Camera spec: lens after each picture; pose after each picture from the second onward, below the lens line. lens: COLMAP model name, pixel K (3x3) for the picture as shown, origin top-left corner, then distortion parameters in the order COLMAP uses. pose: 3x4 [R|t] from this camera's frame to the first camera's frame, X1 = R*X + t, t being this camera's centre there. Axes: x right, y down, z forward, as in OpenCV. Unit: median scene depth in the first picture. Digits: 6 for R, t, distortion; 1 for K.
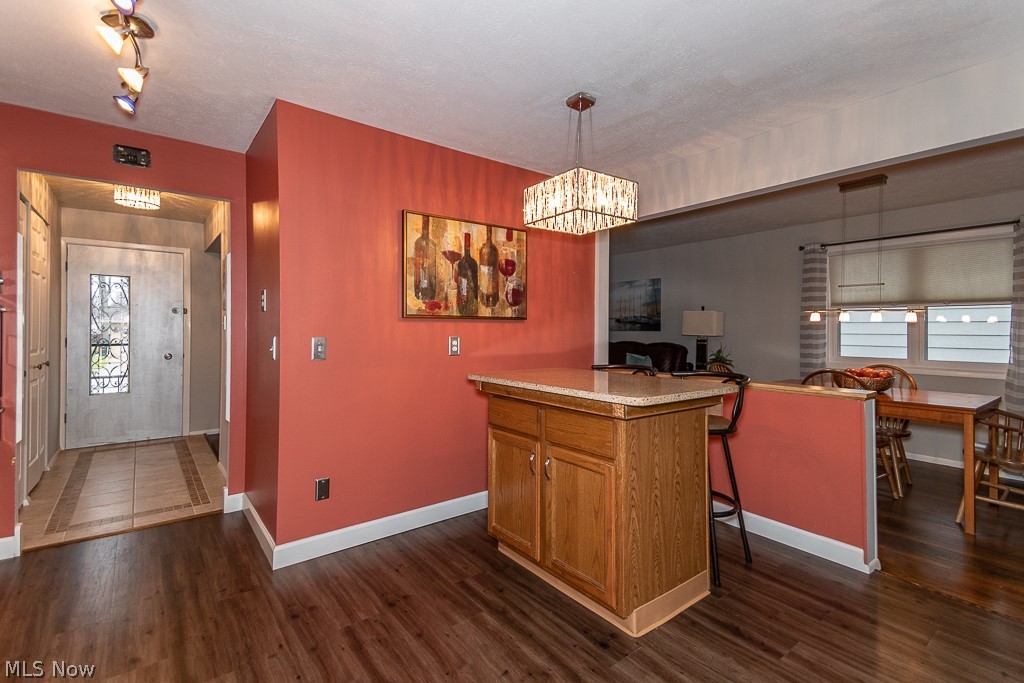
lens RADIAL K [[475.4, 0, 510.4], [0, 475.4, 328.4], [0, 0, 1]] dist [0.024556, -0.000250]
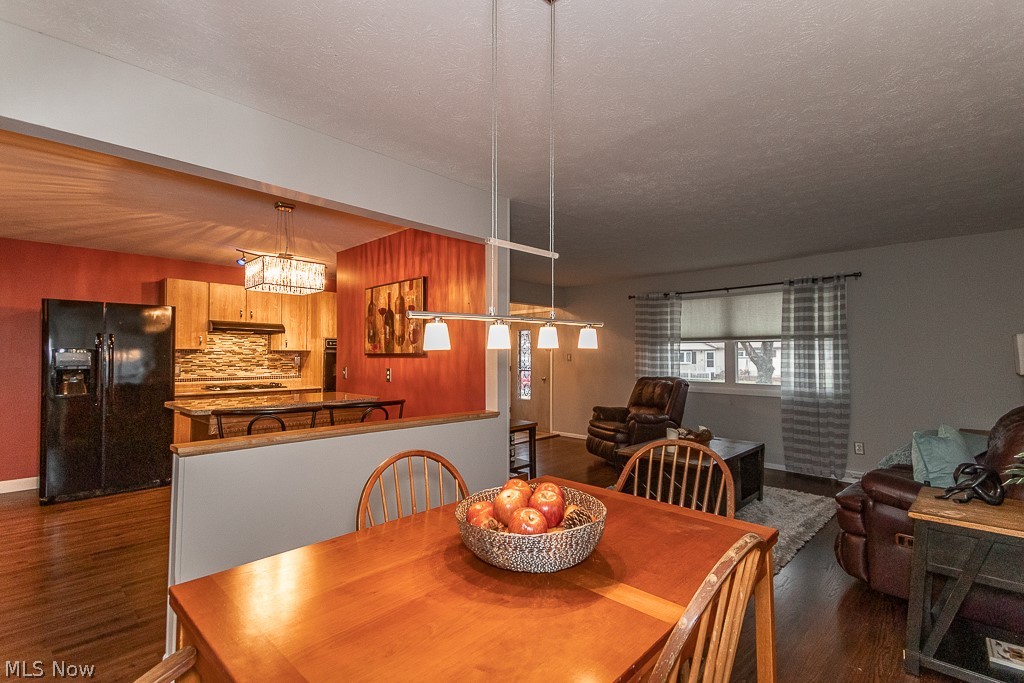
lens RADIAL K [[462.9, 0, 514.9], [0, 462.9, 351.6], [0, 0, 1]] dist [0.037160, -0.000349]
pose [[0.137769, -0.015935, -0.990336, 0.882865], [0.000773, 0.999872, -0.015981, -0.006382], [0.990464, 0.001436, 0.137764, 0.812543]]
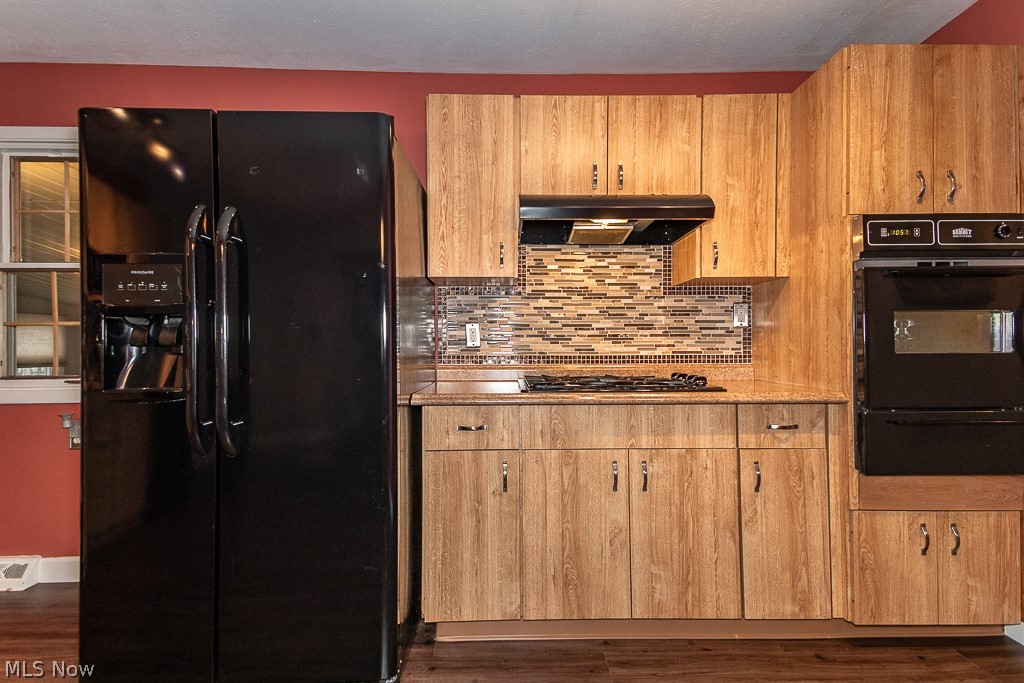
lens RADIAL K [[468.0, 0, 524.5], [0, 468.0, 339.3], [0, 0, 1]] dist [0.048219, -0.000570]
pose [[-0.591417, -0.007263, -0.806333, -0.069741], [0.002423, 0.999939, -0.010784, 0.031226], [0.806362, -0.008332, -0.591363, 0.464195]]
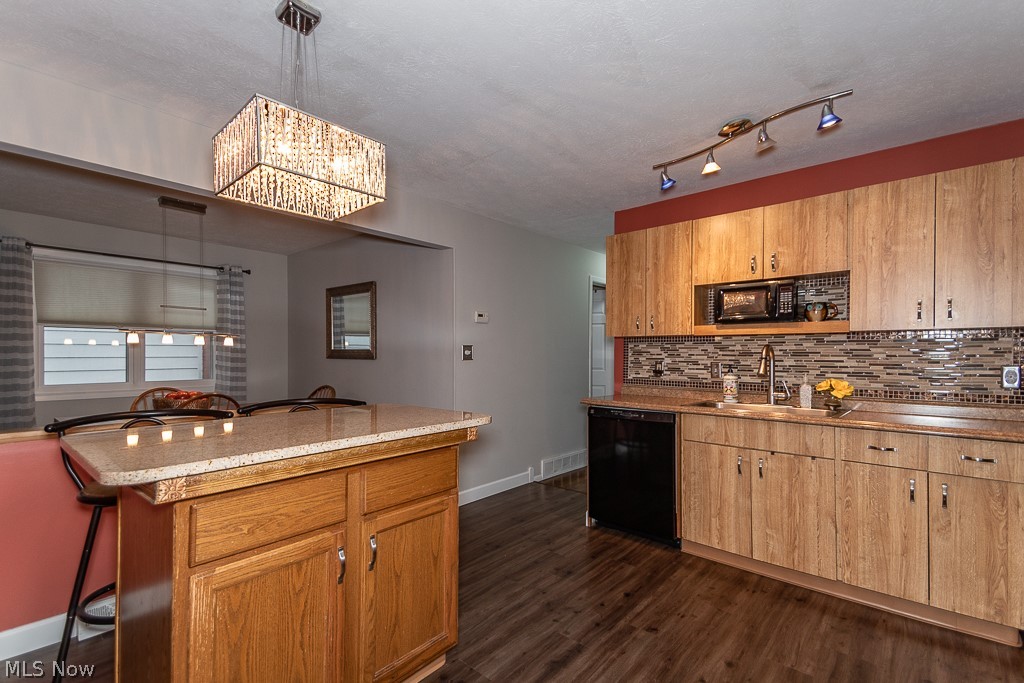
lens RADIAL K [[462.9, 0, 514.9], [0, 462.9, 351.6], [0, 0, 1]] dist [0.037160, -0.000349]
pose [[-0.211030, -0.002152, 0.977477, -0.299768], [-0.001304, 0.999997, 0.001920, -0.001884], [-0.977479, -0.000869, -0.211032, 0.440045]]
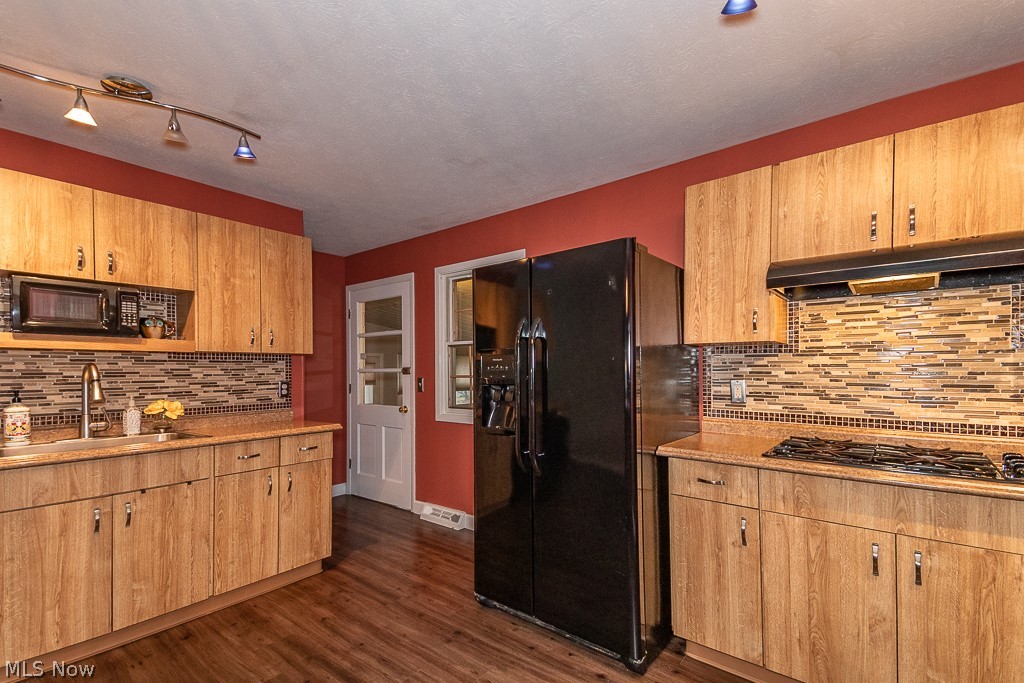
lens RADIAL K [[468.7, 0, 508.5], [0, 468.7, 370.4], [0, 0, 1]] dist [0.086174, -0.038161]
pose [[-0.971619, -0.001258, -0.236546, -0.063716], [-0.001775, 0.999996, 0.001973, -0.004601], [0.236543, 0.002336, -0.971618, 0.588054]]
